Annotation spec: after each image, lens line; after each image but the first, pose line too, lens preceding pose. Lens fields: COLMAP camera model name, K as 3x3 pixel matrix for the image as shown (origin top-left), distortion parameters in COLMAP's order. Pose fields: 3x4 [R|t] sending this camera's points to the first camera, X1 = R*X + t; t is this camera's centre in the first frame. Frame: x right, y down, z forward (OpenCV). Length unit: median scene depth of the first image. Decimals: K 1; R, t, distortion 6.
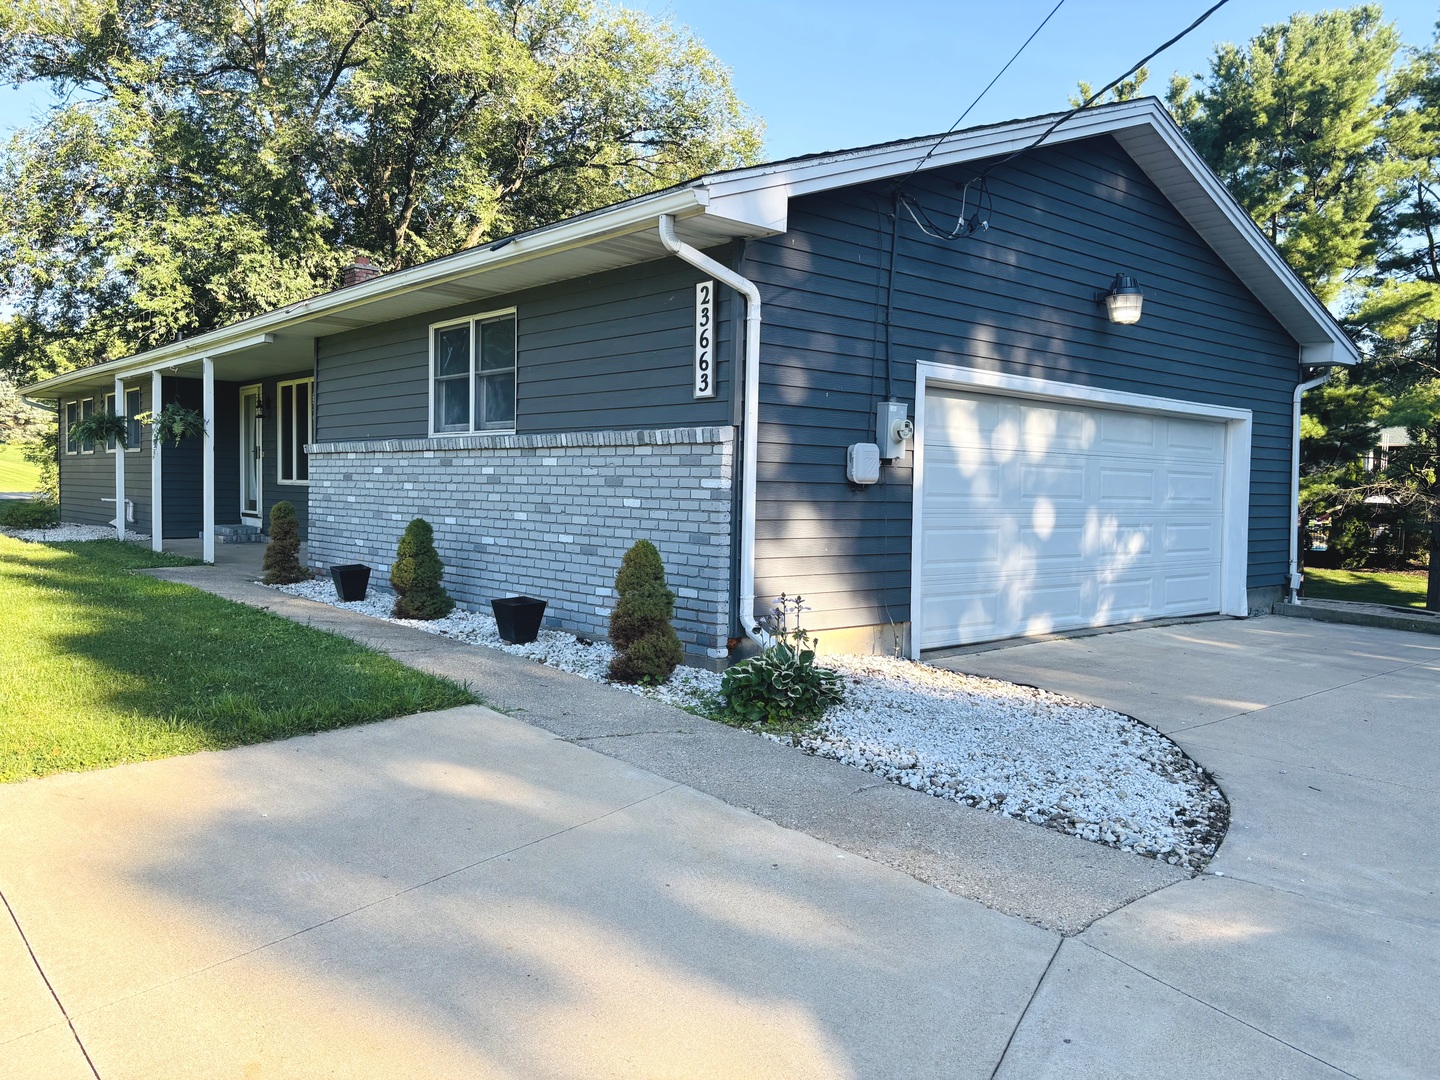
lens RADIAL K [[1119.8, 0, 720.0], [0, 1119.8, 540.0], [0, 0, 1]] dist [-0.005999, -0.010633]
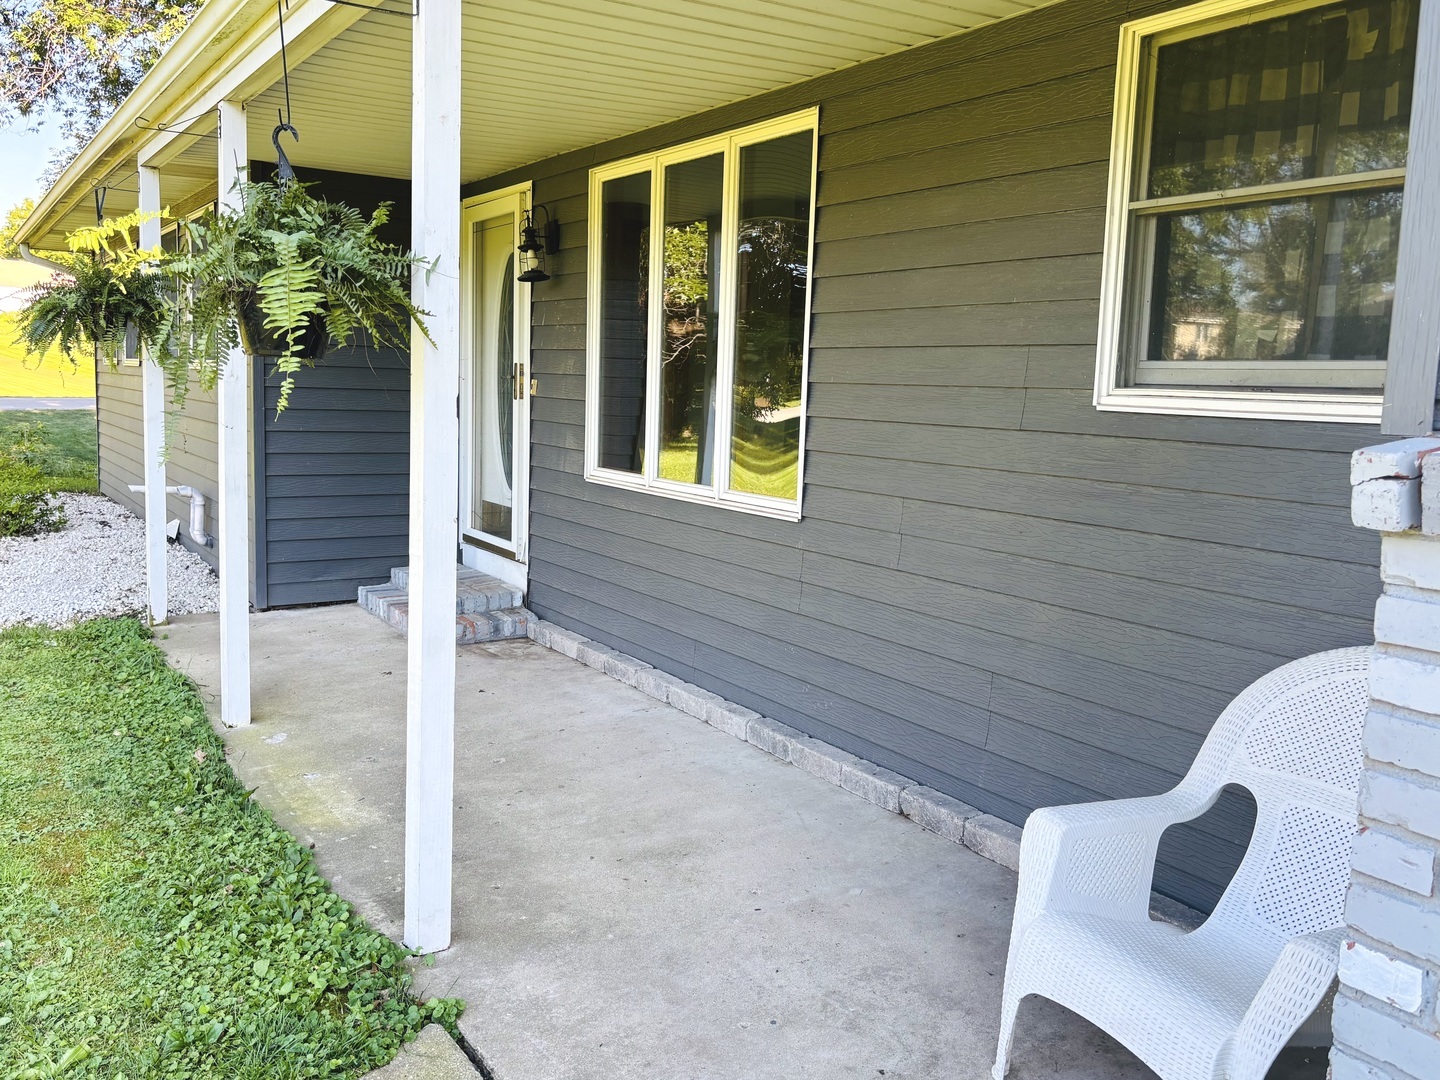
lens RADIAL K [[1119.8, 0, 720.0], [0, 1119.8, 540.0], [0, 0, 1]] dist [-0.005999, -0.010633]
pose [[0.995268, 0.026214, -0.093560, -0.318213], [-0.016735, 0.994776, 0.100702, -0.065826], [0.095711, -0.098660, 0.990508, 0.658302]]
